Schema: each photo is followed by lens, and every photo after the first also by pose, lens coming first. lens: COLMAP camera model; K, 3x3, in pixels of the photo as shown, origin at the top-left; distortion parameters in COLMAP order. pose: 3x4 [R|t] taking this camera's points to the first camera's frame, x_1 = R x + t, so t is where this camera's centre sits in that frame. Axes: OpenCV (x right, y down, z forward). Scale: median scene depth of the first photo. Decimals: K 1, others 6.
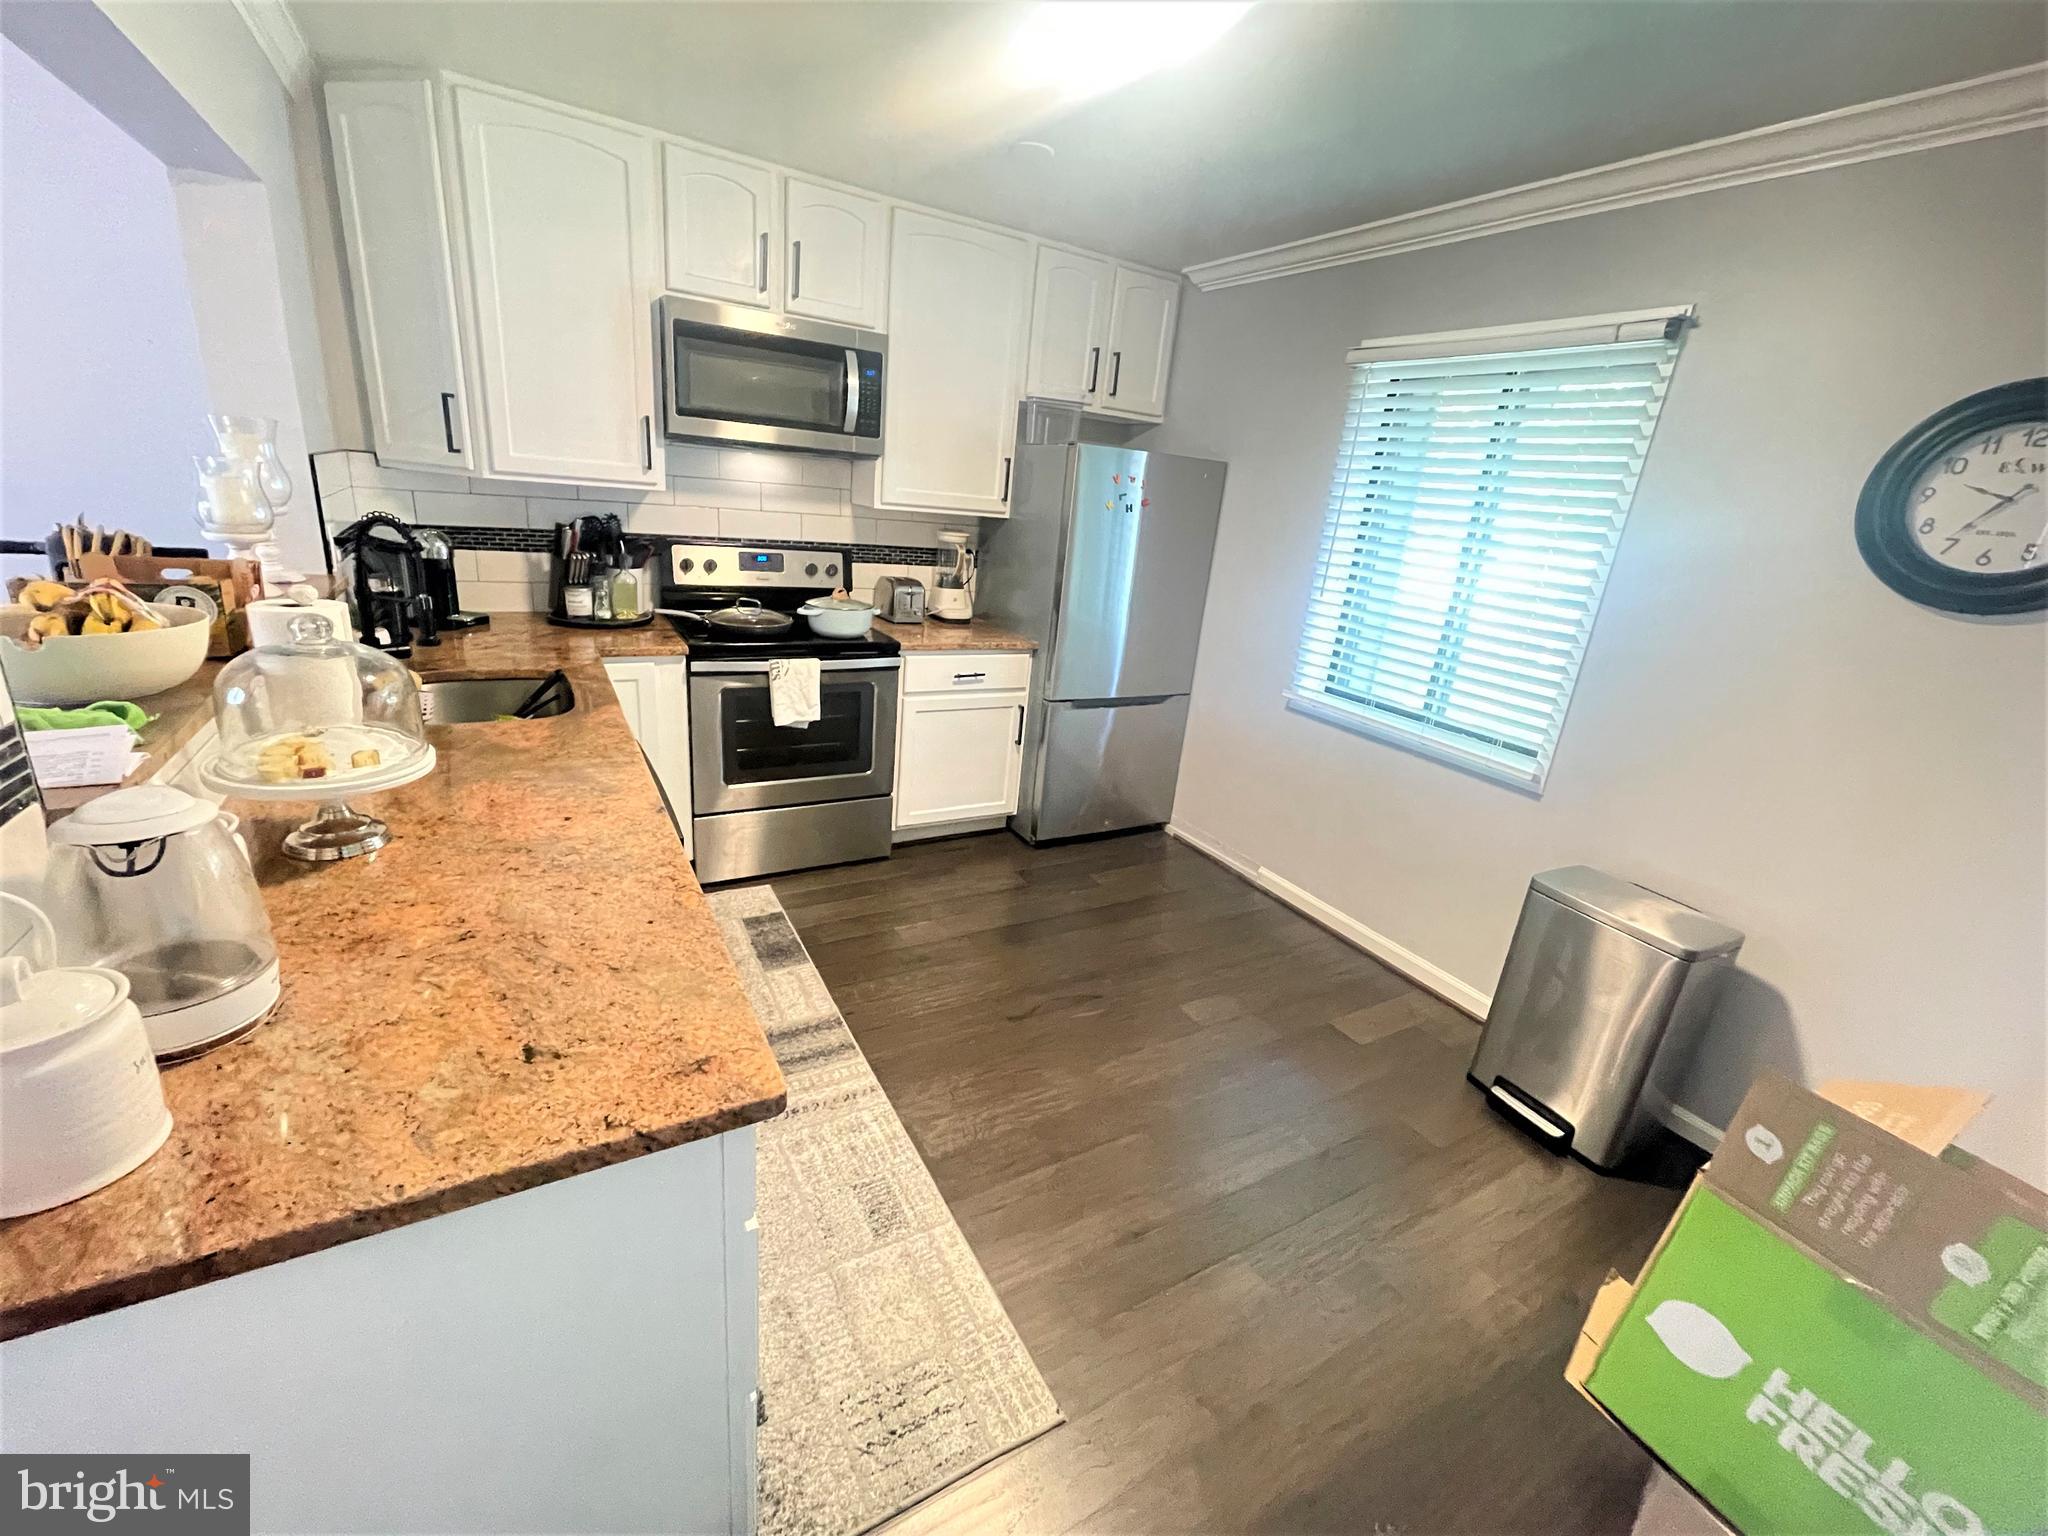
lens RADIAL K [[831.1, 0, 1024.0], [0, 831.1, 768.0], [0, 0, 1]] dist [-0.000622, -0.000344]
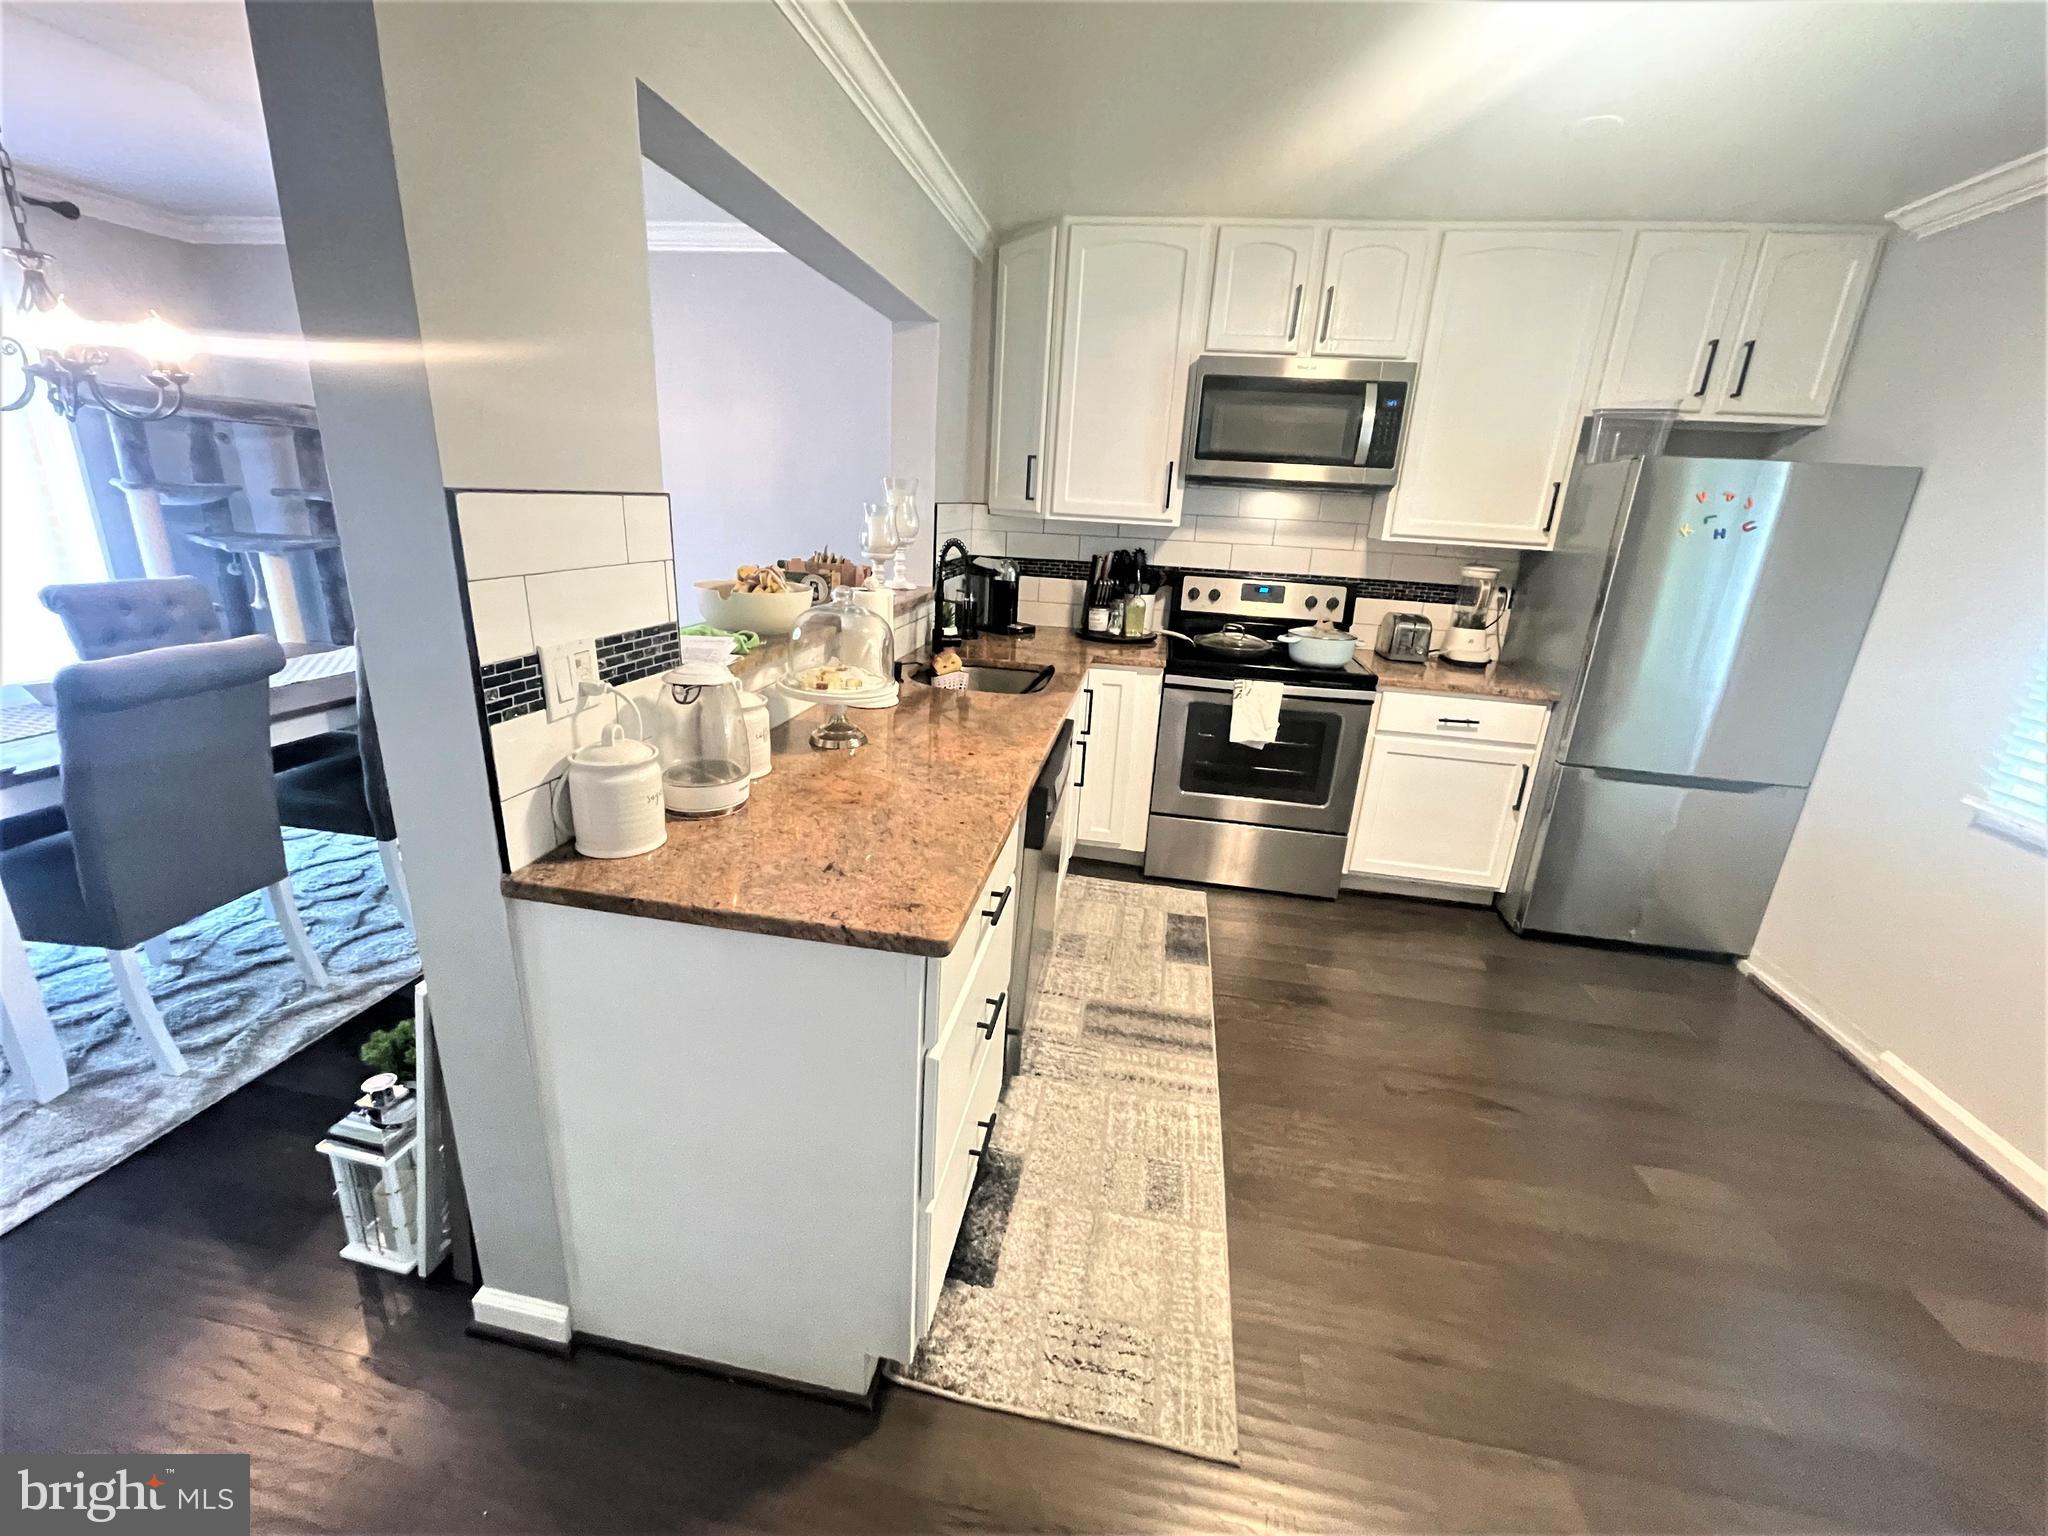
lens RADIAL K [[831.1, 0, 1024.0], [0, 831.1, 768.0], [0, 0, 1]] dist [-0.000622, -0.000344]
pose [[0.767257, 0.147521, -0.624143, 0.157957], [-0.190479, 0.981689, -0.002125, 0.033095], [0.612401, 0.120517, 0.781307, 0.017342]]
